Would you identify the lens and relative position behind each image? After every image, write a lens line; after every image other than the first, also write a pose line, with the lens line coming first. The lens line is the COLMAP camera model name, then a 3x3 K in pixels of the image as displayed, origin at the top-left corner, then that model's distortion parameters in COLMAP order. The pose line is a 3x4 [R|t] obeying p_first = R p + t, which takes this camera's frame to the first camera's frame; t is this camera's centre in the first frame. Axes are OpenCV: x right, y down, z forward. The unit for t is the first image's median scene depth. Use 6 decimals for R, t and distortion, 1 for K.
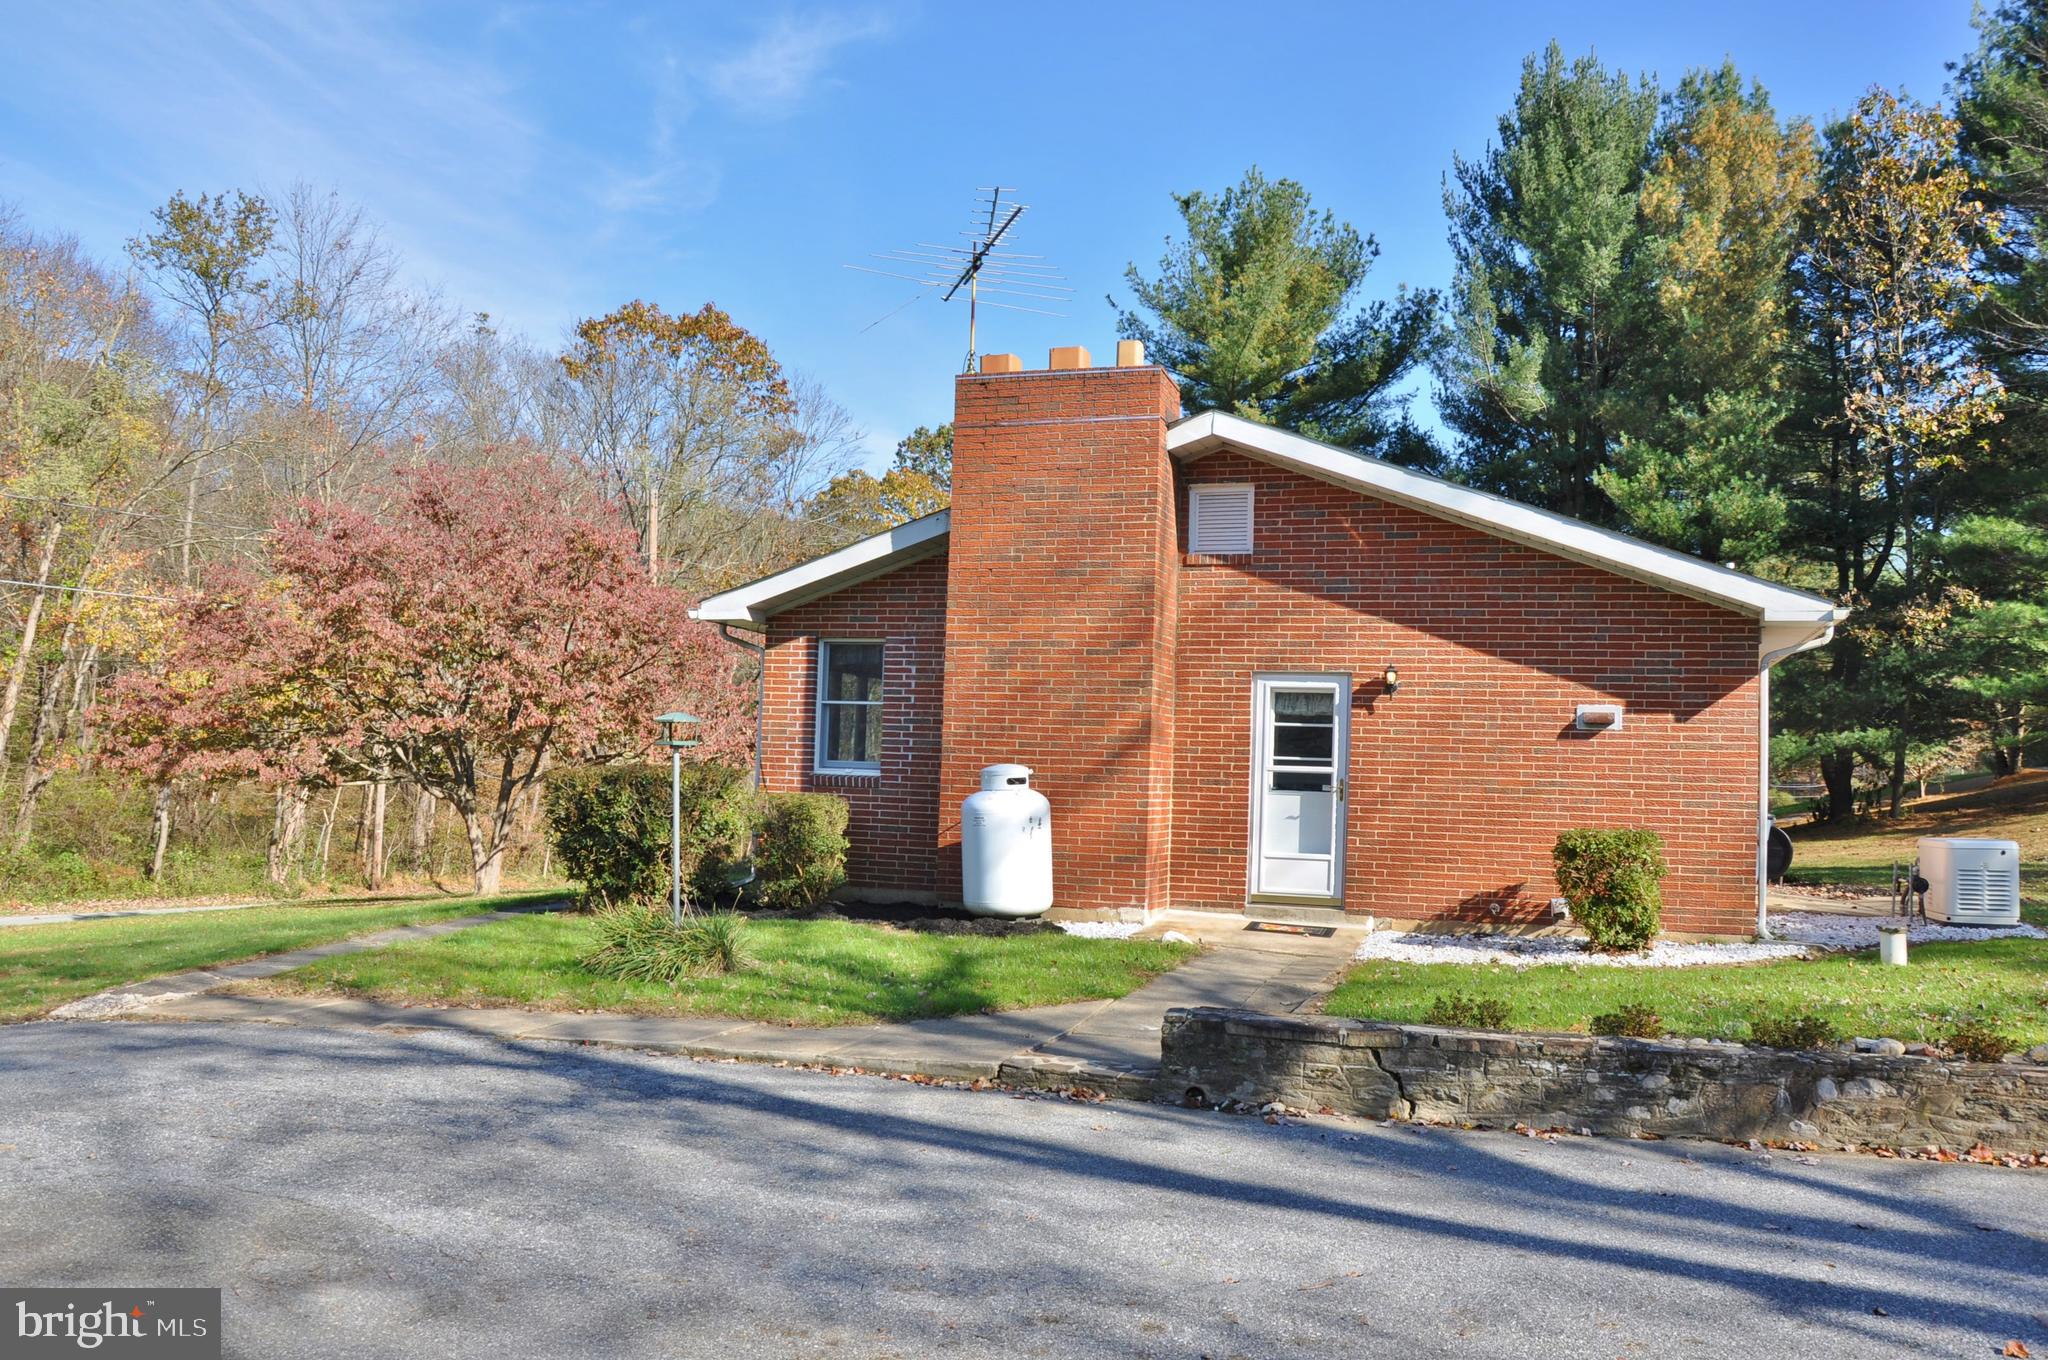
lens RADIAL K [[1592.6, 0, 1024.0], [0, 1592.6, 680.0], [0, 0, 1]] dist [-0.150042, 0.102331]
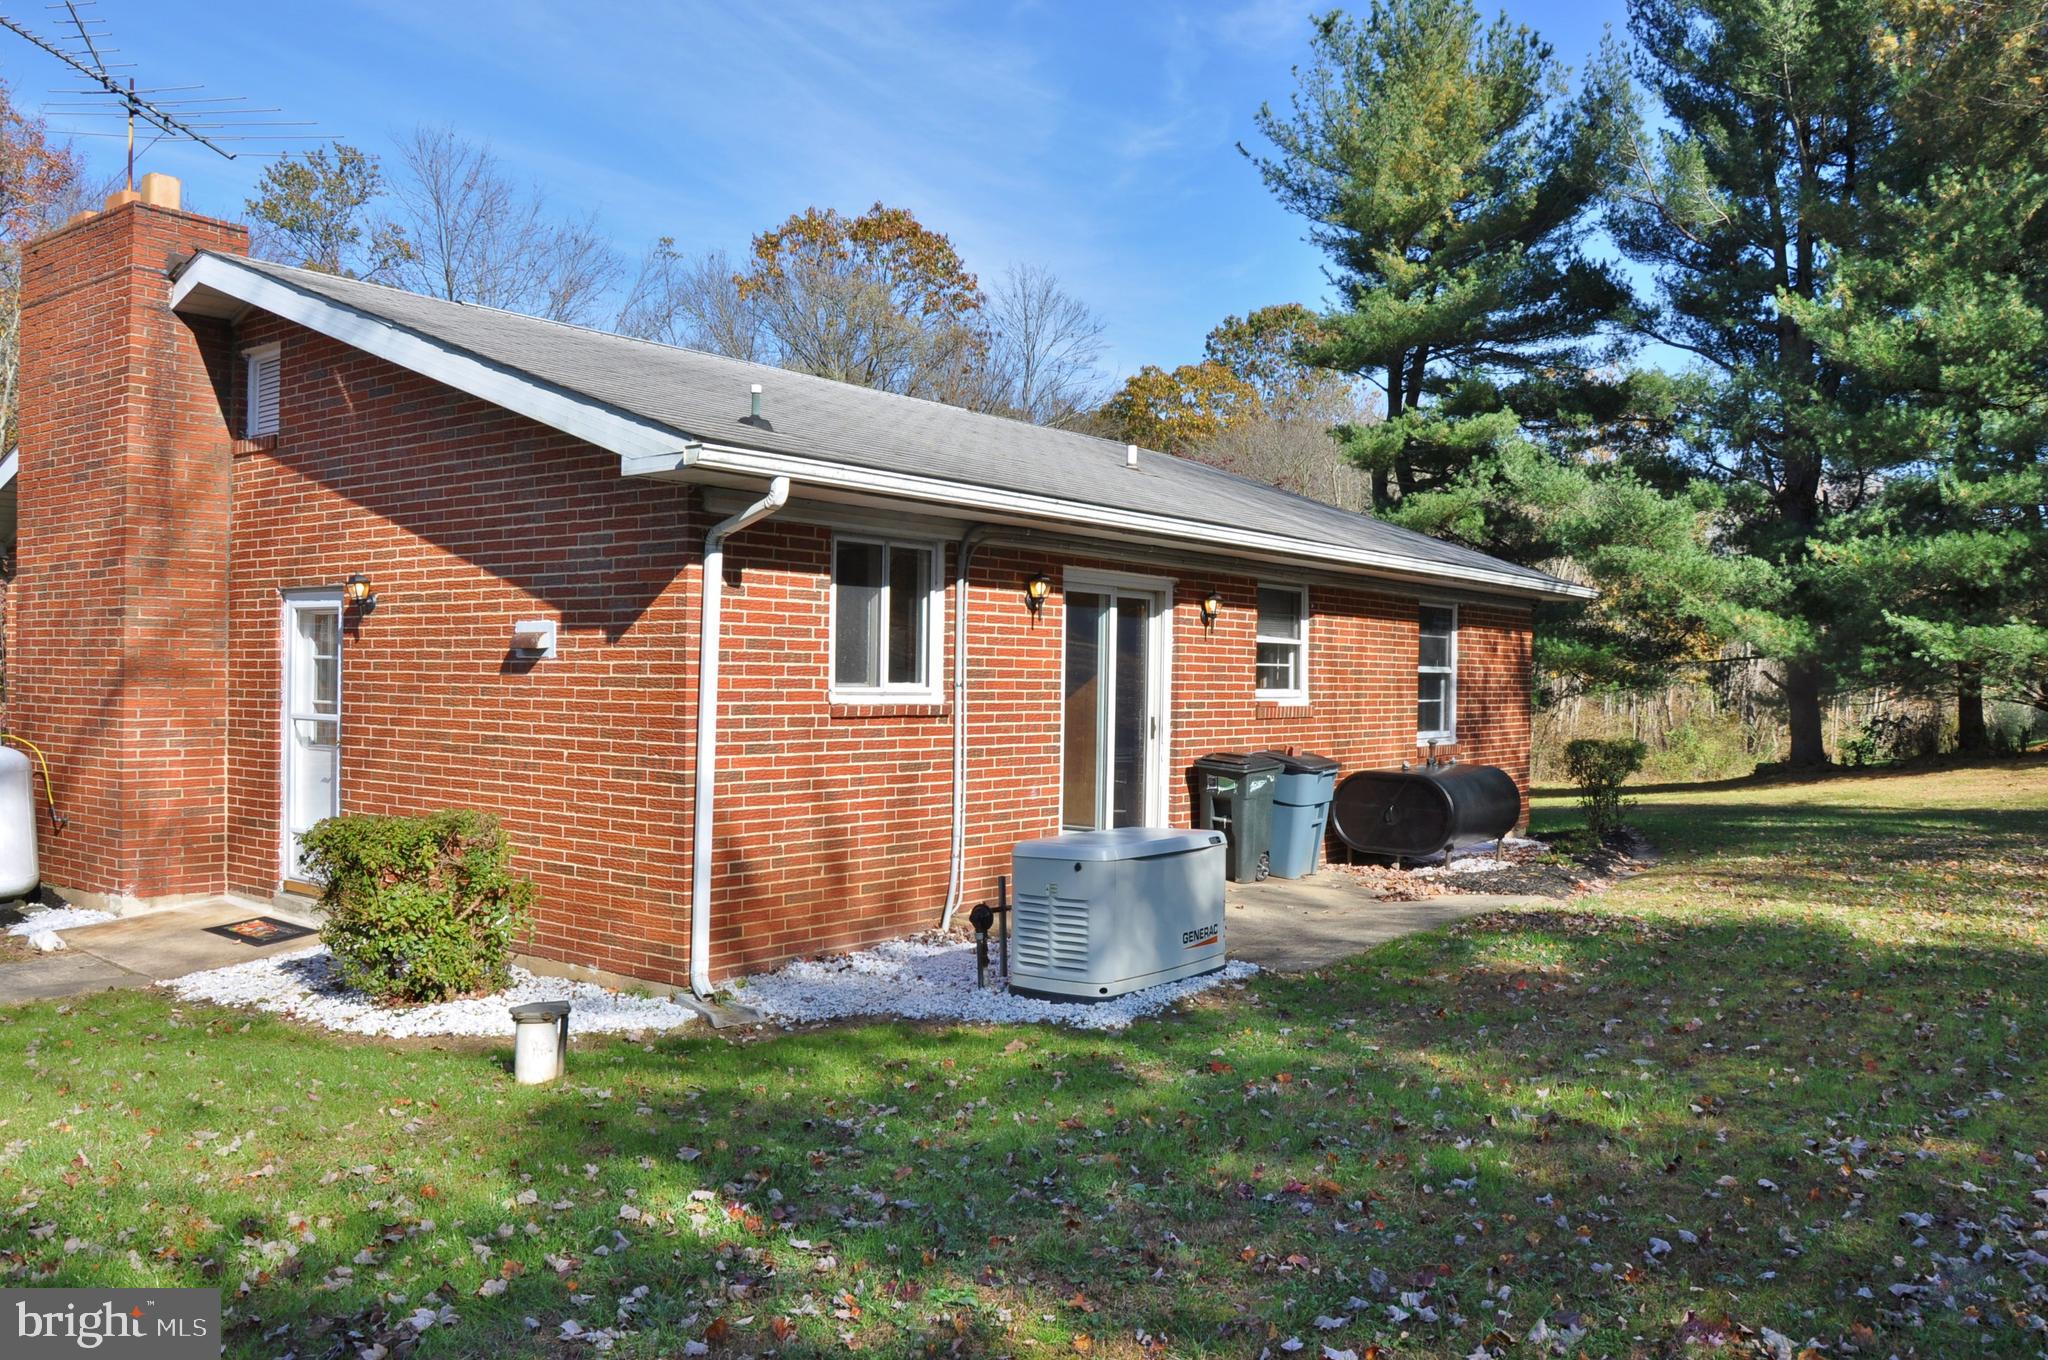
lens RADIAL K [[1604.2, 0, 1024.0], [0, 1604.2, 680.0], [0, 0, 1]] dist [-0.159746, 0.136142]
pose [[0.949688, -0.020836, -0.312503, 0.709790], [0.038830, 0.997919, 0.051469, 0.013472], [0.310781, -0.061014, 0.948521, 0.395277]]
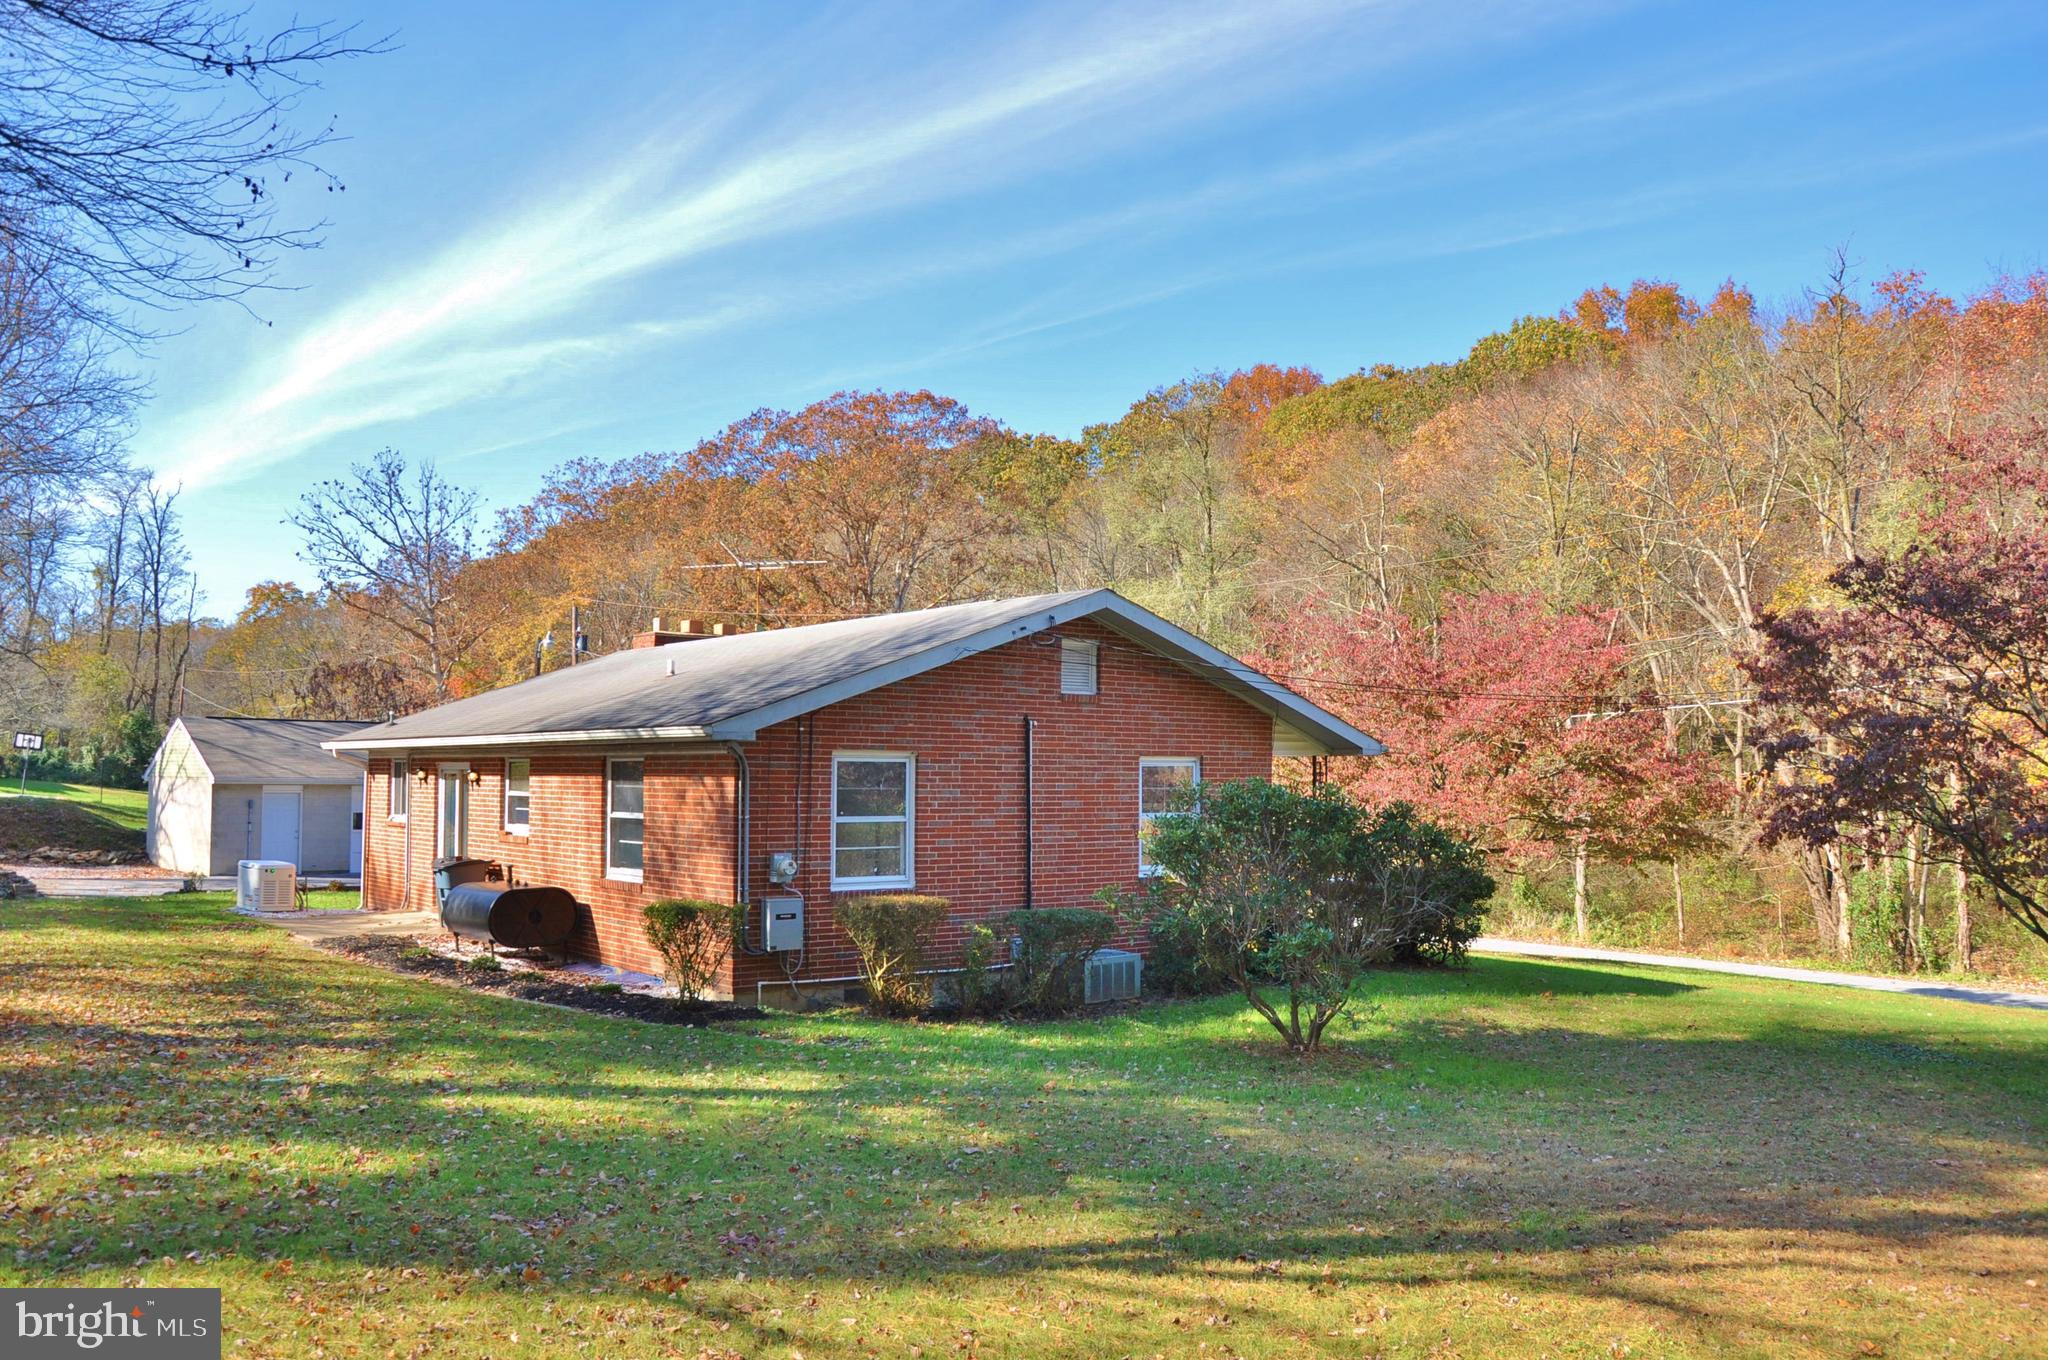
lens RADIAL K [[1604.2, 0, 1024.0], [0, 1604.2, 680.0], [0, 0, 1]] dist [-0.159746, 0.136142]
pose [[-0.522412, -0.081272, -0.848812, 1.548382], [0.037436, 0.992302, -0.118051, 0.127582], [0.851871, -0.093447, -0.515347, 2.445629]]
